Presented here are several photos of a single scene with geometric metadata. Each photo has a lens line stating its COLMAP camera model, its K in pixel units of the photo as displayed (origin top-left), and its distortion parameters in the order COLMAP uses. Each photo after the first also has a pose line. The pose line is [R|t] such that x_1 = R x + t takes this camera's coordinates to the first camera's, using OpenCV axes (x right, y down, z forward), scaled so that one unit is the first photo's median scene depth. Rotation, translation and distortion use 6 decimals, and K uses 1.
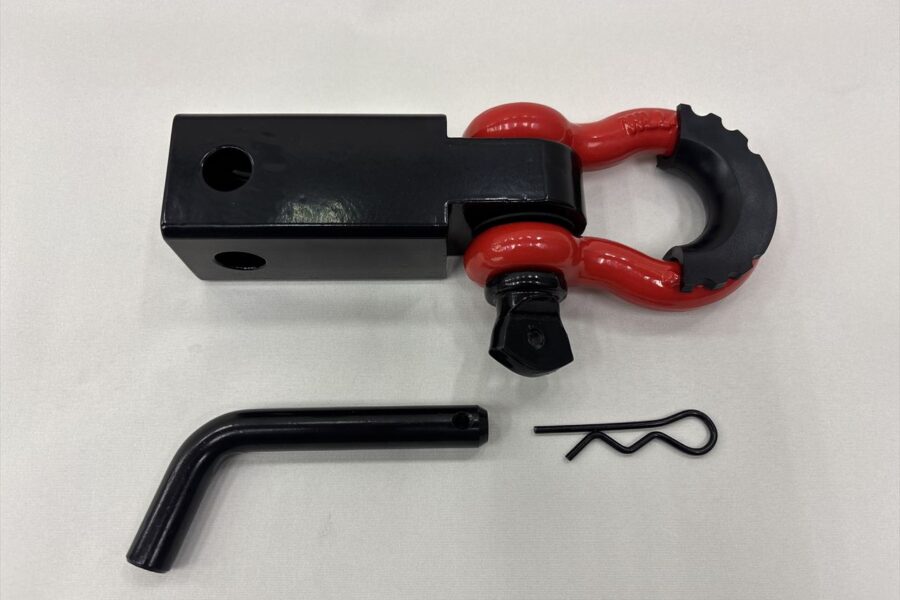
lens RADIAL K [[679.3, 0, 449.9], [0, 679.3, 303.8], [0, 0, 1]] dist [0.051890, -0.062810]
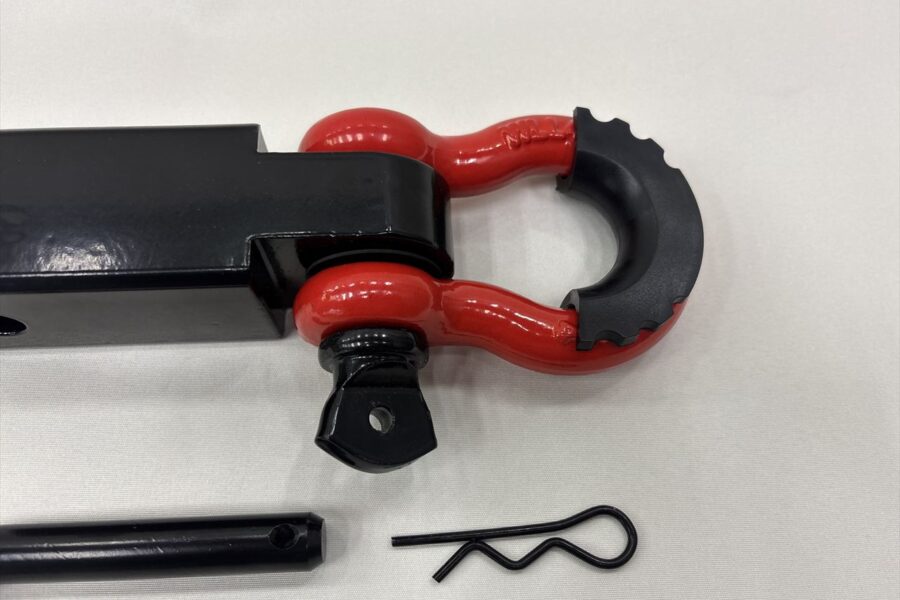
lens RADIAL K [[679.3, 0, 449.9], [0, 679.3, 303.8], [0, 0, 1]] dist [0.051890, -0.062810]
pose [[0.999672, -0.025606, 0.000829, 0.195019], [0.025610, 0.997955, -0.058557, -0.027424], [0.000672, 0.058559, 0.998284, 0.244743]]
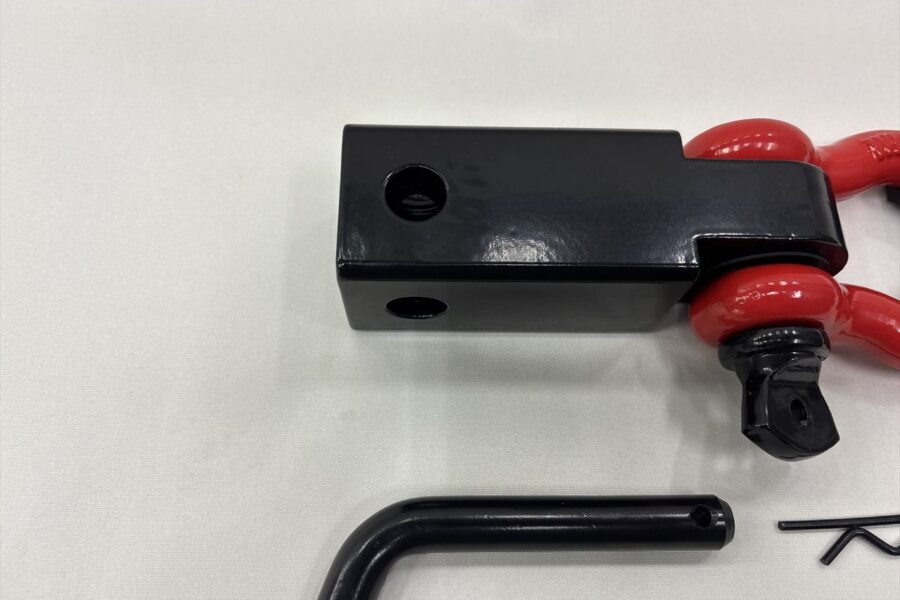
lens RADIAL K [[667.9, 0, 444.6], [0, 667.9, 308.2], [0, 0, 1]] dist [0.046632, -0.066757]
pose [[0.999733, 0.013336, 0.018863, -0.284870], [-0.012488, 0.998938, -0.044356, -0.027773], [-0.019434, 0.044109, 0.998838, 0.215591]]
